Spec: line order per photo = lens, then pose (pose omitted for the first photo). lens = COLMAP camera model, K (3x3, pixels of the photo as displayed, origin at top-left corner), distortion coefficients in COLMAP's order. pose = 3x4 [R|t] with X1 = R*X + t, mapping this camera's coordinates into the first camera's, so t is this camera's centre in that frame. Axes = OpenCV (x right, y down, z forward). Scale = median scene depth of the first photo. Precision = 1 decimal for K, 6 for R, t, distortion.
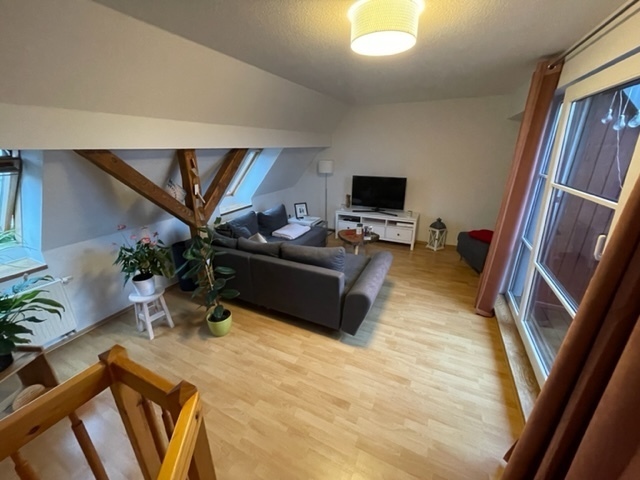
lens RADIAL K [[256.9, 0, 319.7], [0, 256.9, 239.4], [0, 0, 1]] dist [0.000357, -0.000669]
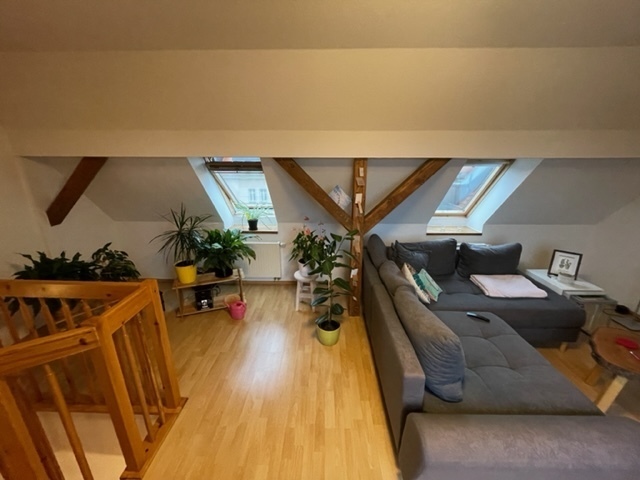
lens RADIAL K [[256.9, 0, 319.5], [0, 256.9, 241.6], [0, 0, 1]] dist [0.000357, -0.000669]
pose [[0.404536, 0.278267, -0.871159, 0.347055], [-0.310852, 0.937706, 0.155175, -0.136375], [0.860071, 0.208027, 0.465836, 0.416987]]
